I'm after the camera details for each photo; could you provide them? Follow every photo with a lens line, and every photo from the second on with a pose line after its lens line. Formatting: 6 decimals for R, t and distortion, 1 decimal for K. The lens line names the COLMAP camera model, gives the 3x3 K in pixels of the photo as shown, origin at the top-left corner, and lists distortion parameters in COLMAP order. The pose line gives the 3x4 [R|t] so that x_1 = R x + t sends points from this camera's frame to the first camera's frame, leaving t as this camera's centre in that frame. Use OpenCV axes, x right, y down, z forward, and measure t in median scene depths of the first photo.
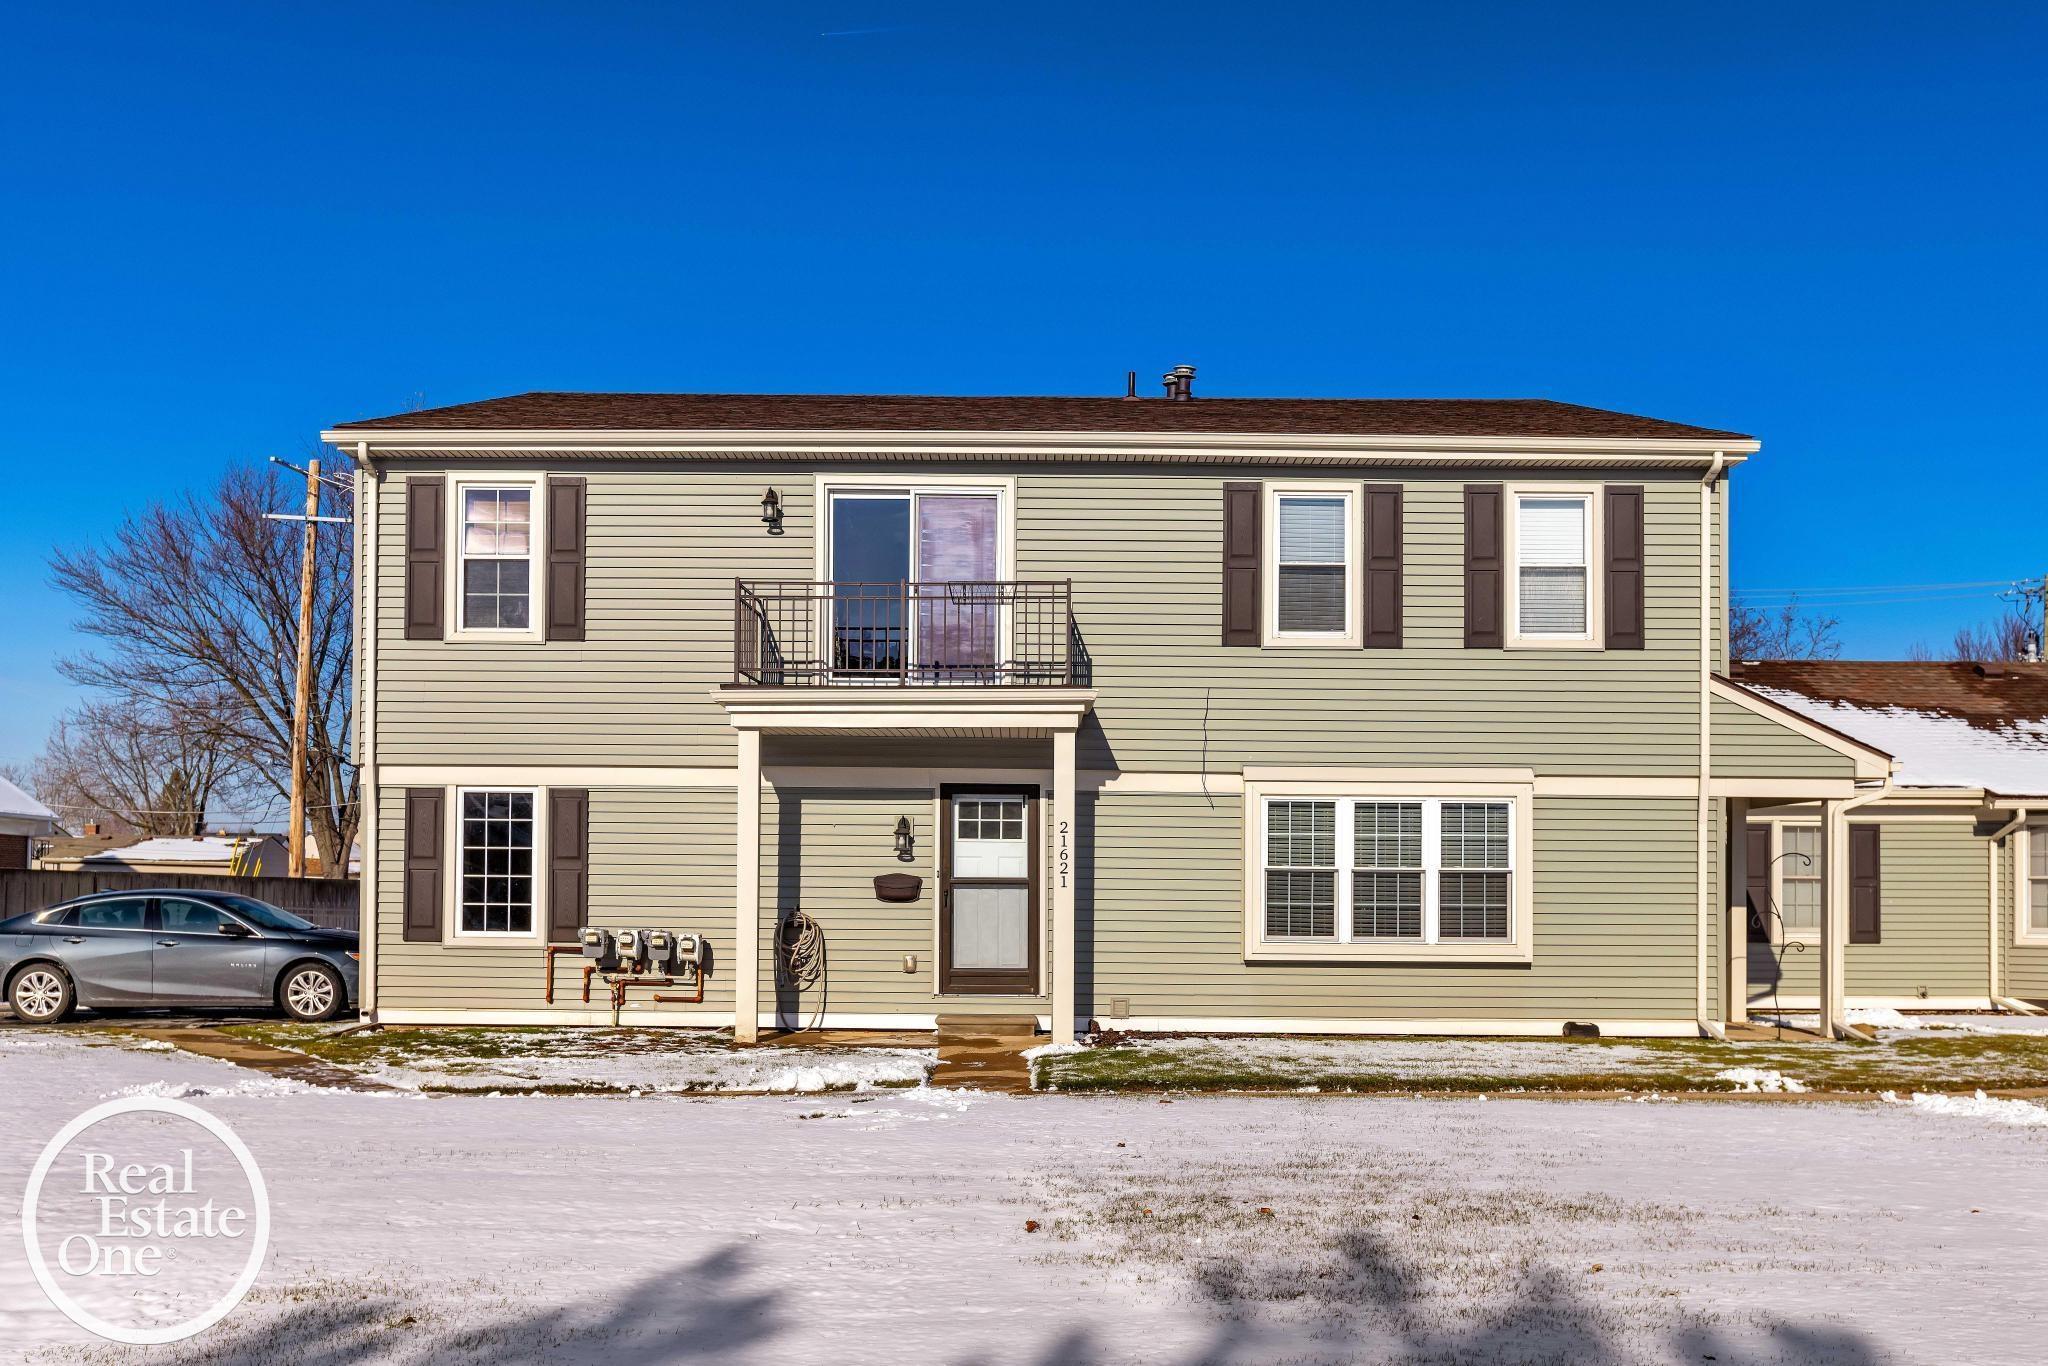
lens RADIAL K [[1795.8, 0, 903.9], [0, 1795.8, 860.0], [0, 0, 1]] dist [0.006213, -0.003483]
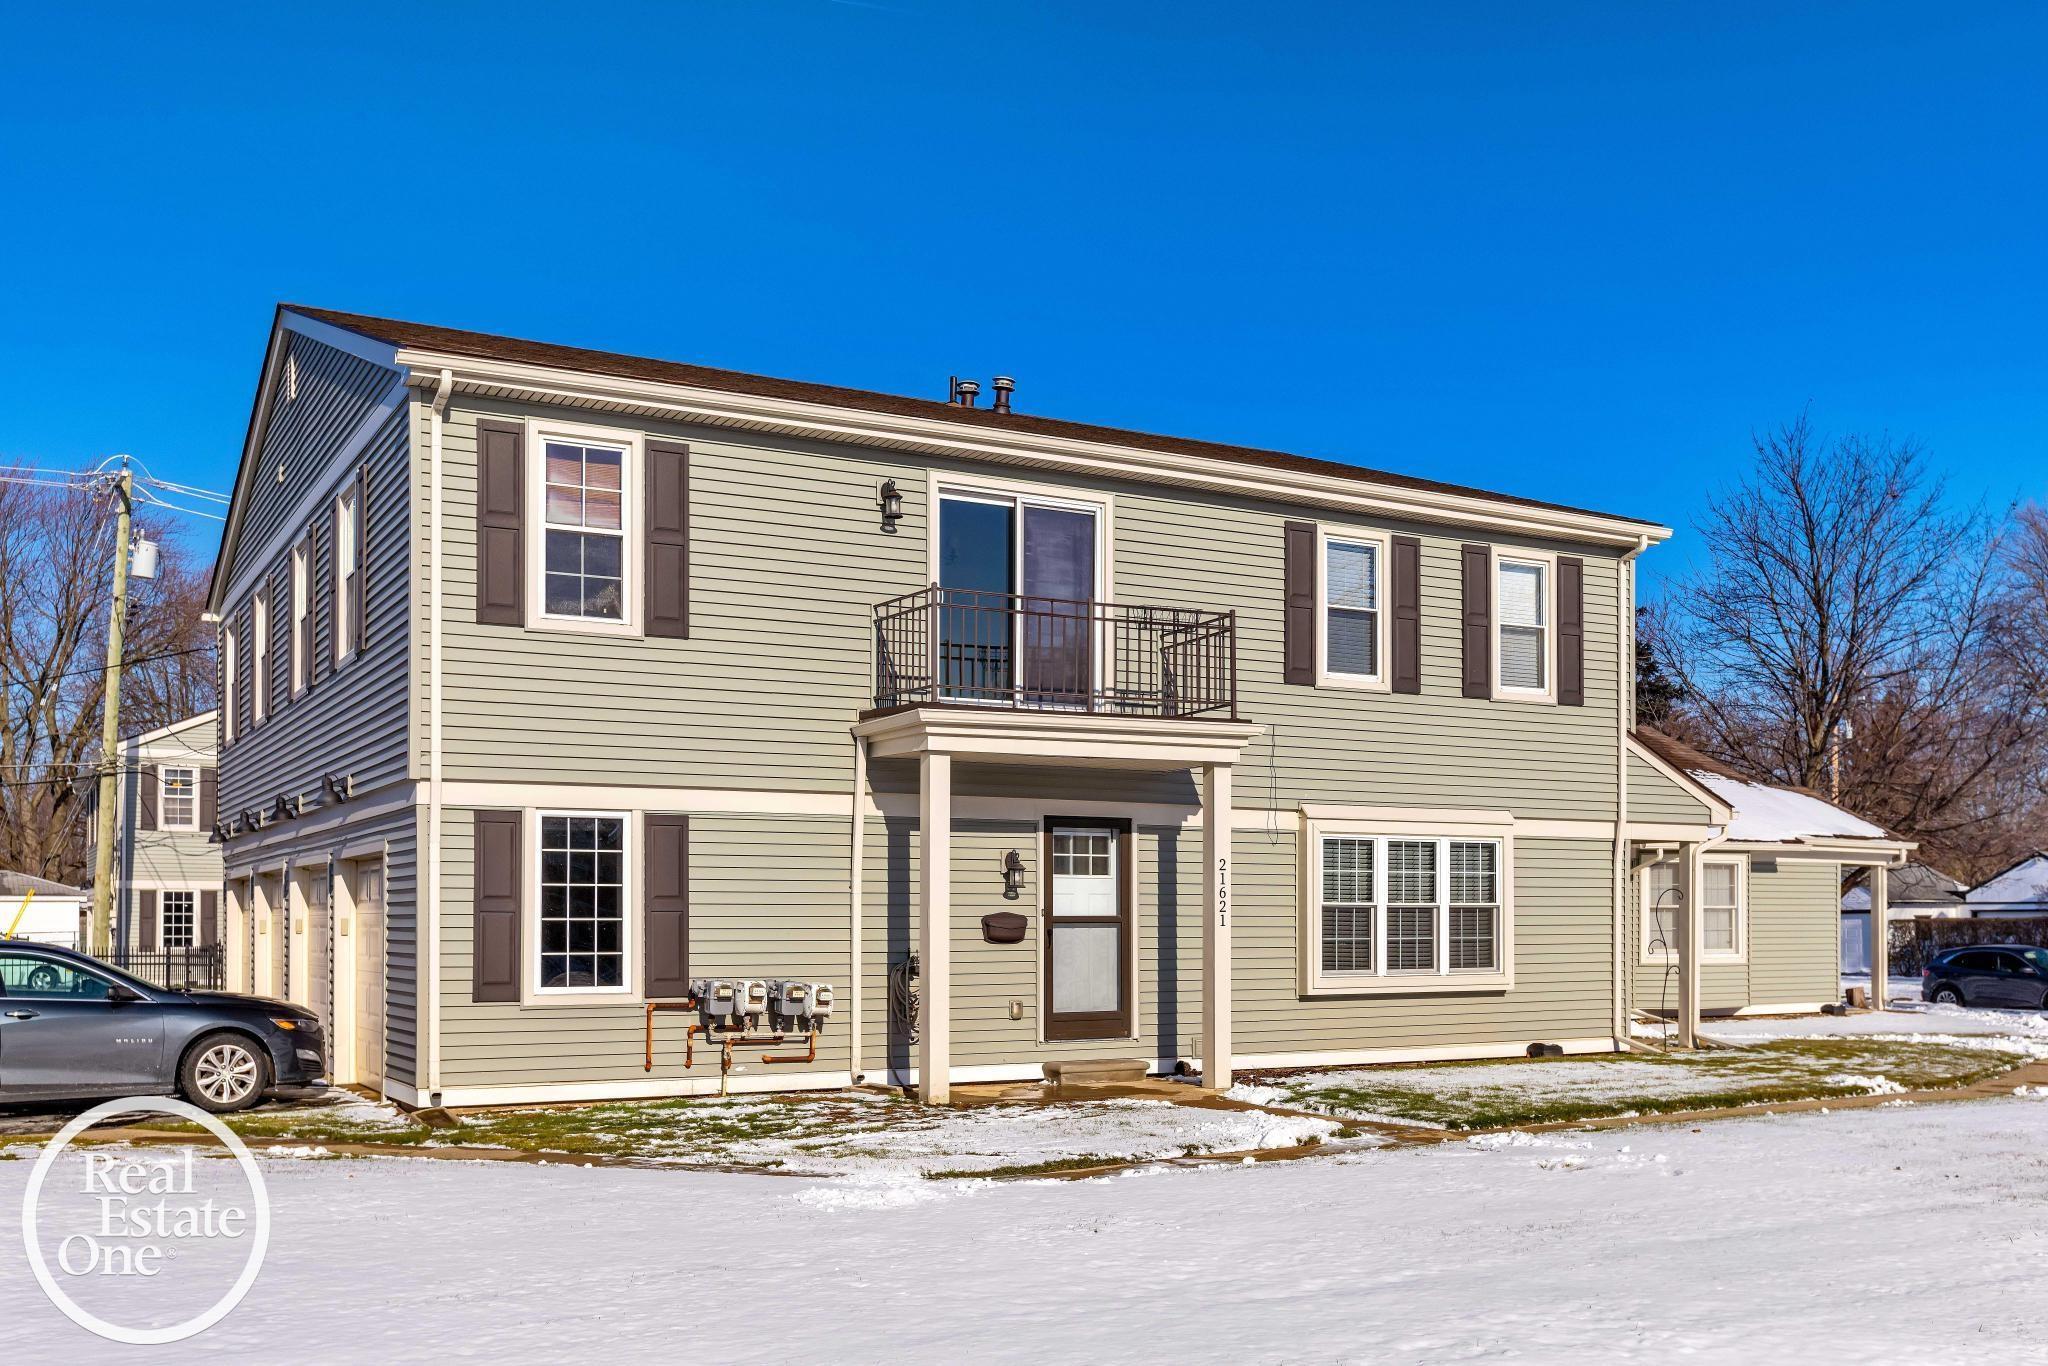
lens RADIAL K [[1953.4, 0, 999.2], [0, 1953.4, 908.2], [0, 0, 1]] dist [-0.007056, 0.000000]
pose [[0.865037, -0.006560, 0.501665, -0.509632], [-0.000824, 0.999895, 0.014496, -0.009268], [-0.501707, -0.012953, 0.864940, 0.133650]]
